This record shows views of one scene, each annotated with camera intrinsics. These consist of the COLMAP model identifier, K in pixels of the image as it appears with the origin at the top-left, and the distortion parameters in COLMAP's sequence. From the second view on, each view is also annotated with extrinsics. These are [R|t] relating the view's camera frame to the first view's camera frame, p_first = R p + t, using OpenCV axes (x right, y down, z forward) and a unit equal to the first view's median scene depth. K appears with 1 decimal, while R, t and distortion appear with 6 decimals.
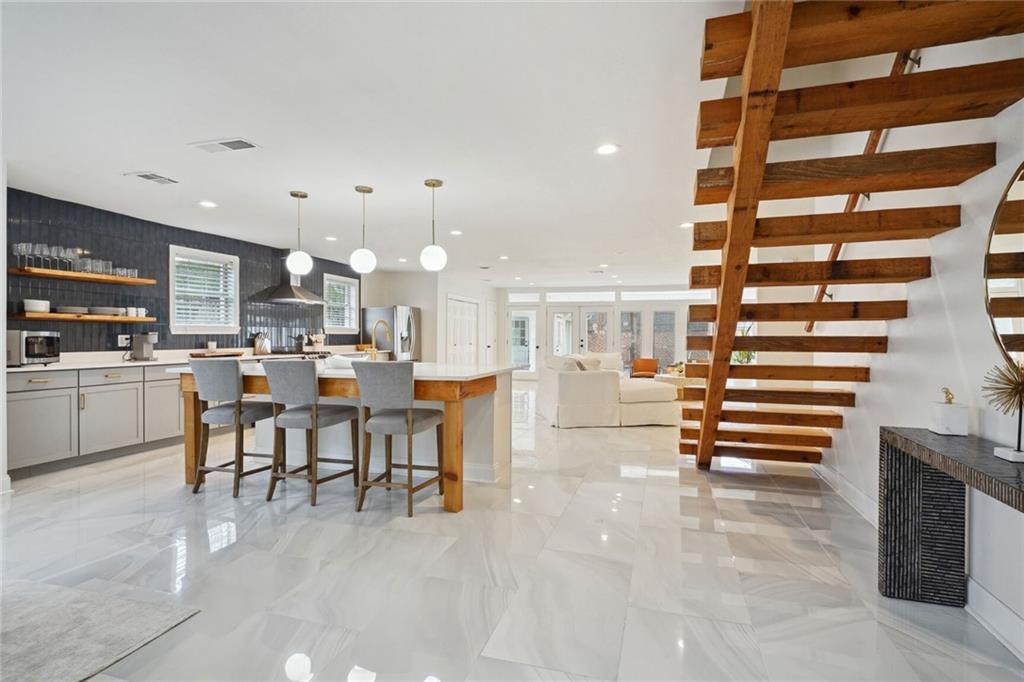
lens RADIAL K [[511.5, 0, 512.1], [0, 511.5, 337.3], [0, 0, 1]] dist [-0.001278, -0.000004]
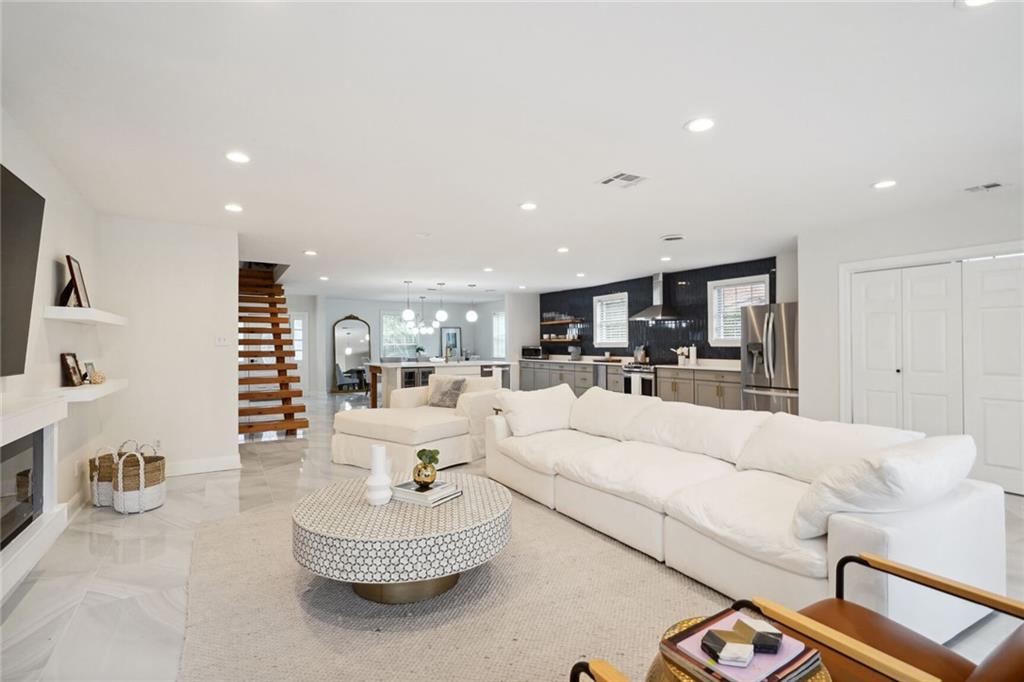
lens RADIAL K [[508.4, 0, 512.0], [0, 508.4, 341.0], [0, 0, 1]] dist [-0.003474, -0.000328]
pose [[-0.679499, -0.004096, -0.733665, 0.898506], [0.002469, 0.999966, -0.007870, -0.016014], [0.733672, -0.007159, -0.679466, 2.173773]]
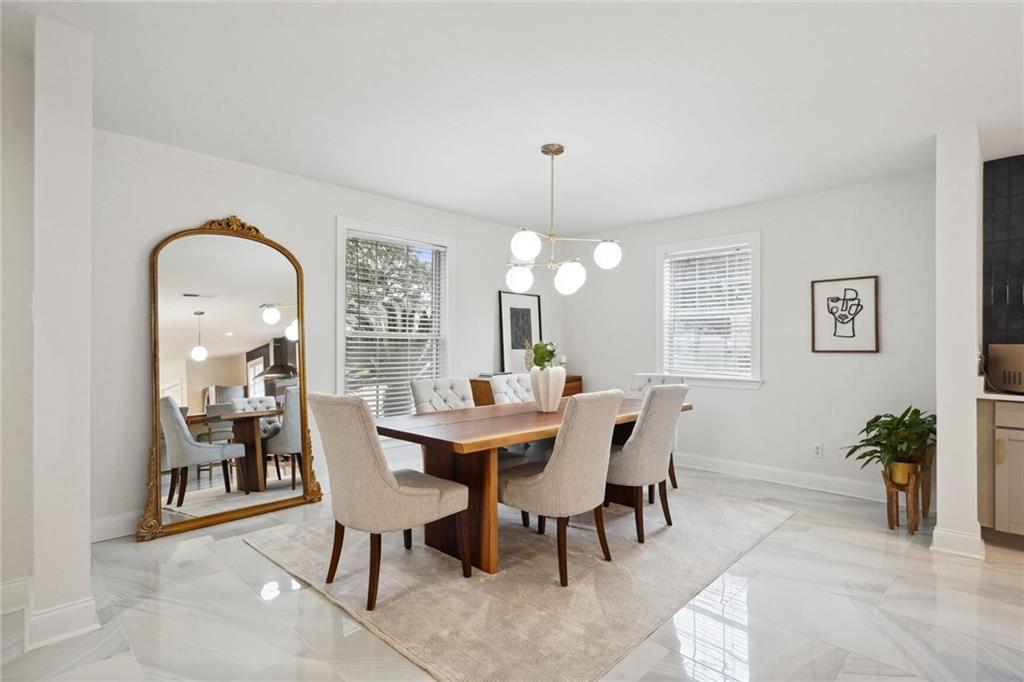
lens RADIAL K [[508.4, 0, 512.0], [0, 508.4, 341.0], [0, 0, 1]] dist [-0.003474, -0.000328]
pose [[-0.460088, -0.014166, -0.887760, 0.004381], [-0.006173, 0.999900, -0.012756, -0.003322], [0.887852, -0.000389, -0.460129, 0.503143]]
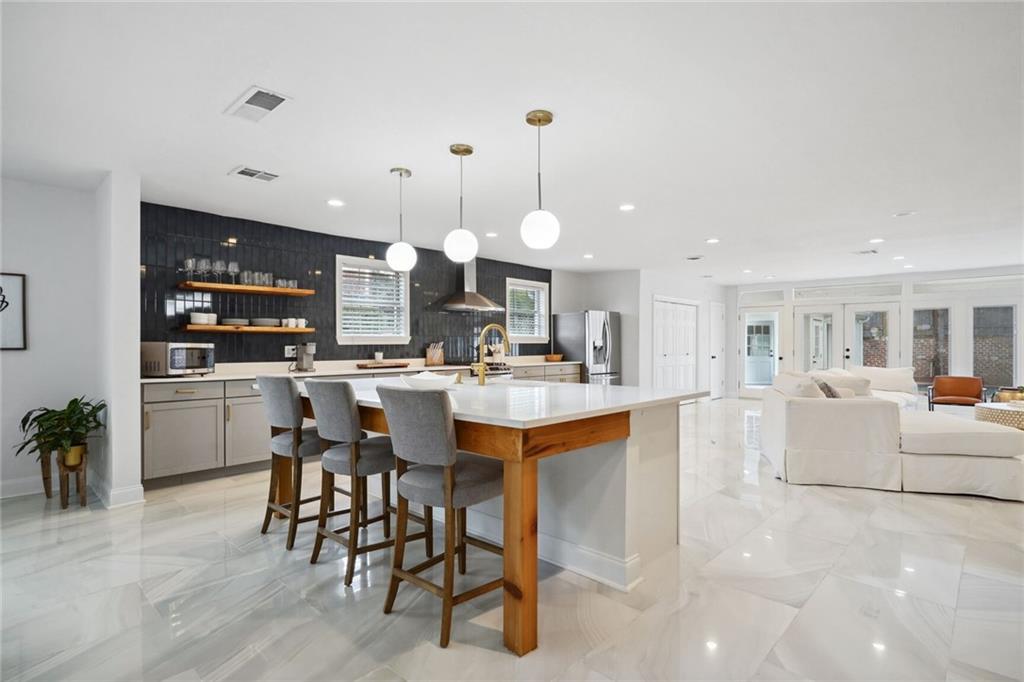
lens RADIAL K [[508.4, 0, 512.0], [0, 508.4, 341.0], [0, 0, 1]] dist [-0.003474, -0.000328]
pose [[0.891628, -0.007645, -0.452705, 0.087347], [0.003336, 0.999941, -0.010316, -0.002089], [0.452757, 0.007688, 0.891601, 0.298811]]
